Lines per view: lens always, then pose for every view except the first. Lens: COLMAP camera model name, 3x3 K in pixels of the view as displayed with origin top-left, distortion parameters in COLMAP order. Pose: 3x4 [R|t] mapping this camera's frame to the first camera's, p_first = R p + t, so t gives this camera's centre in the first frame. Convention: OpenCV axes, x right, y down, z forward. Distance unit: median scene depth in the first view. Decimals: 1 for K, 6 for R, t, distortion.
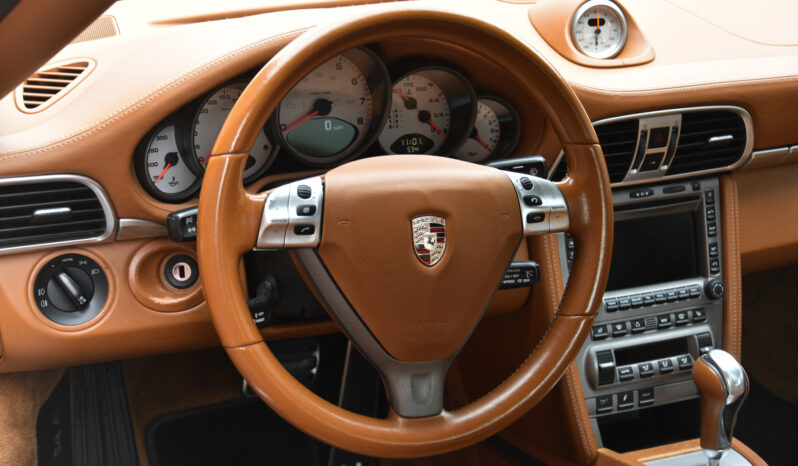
lens RADIAL K [[1355.8, 0, 399.0], [0, 1355.8, 233.0], [0, 0, 1]] dist [0.173967, 0.072054]
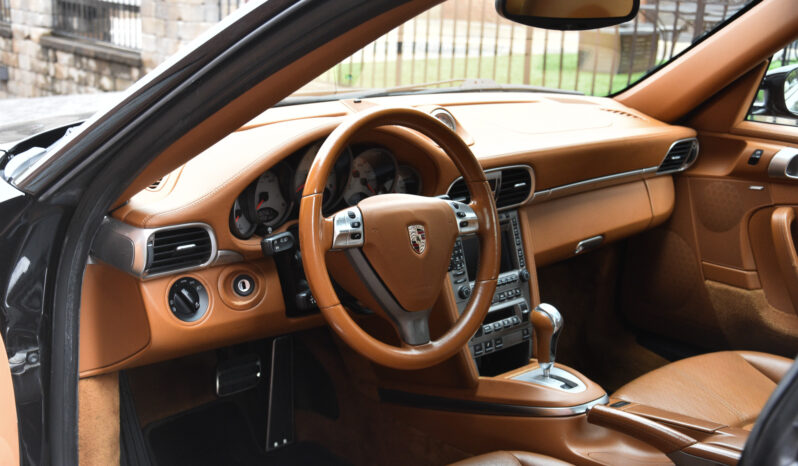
lens RADIAL K [[1163.7, 0, 399.0], [0, 1163.7, 233.0], [0, 0, 1]] dist [0.014689, 0.041118]
pose [[0.941726, -0.091115, 0.323807, -0.429833], [0.128018, 0.987258, -0.094511, 0.121382], [-0.311069, 0.130456, 0.941391, -0.347140]]
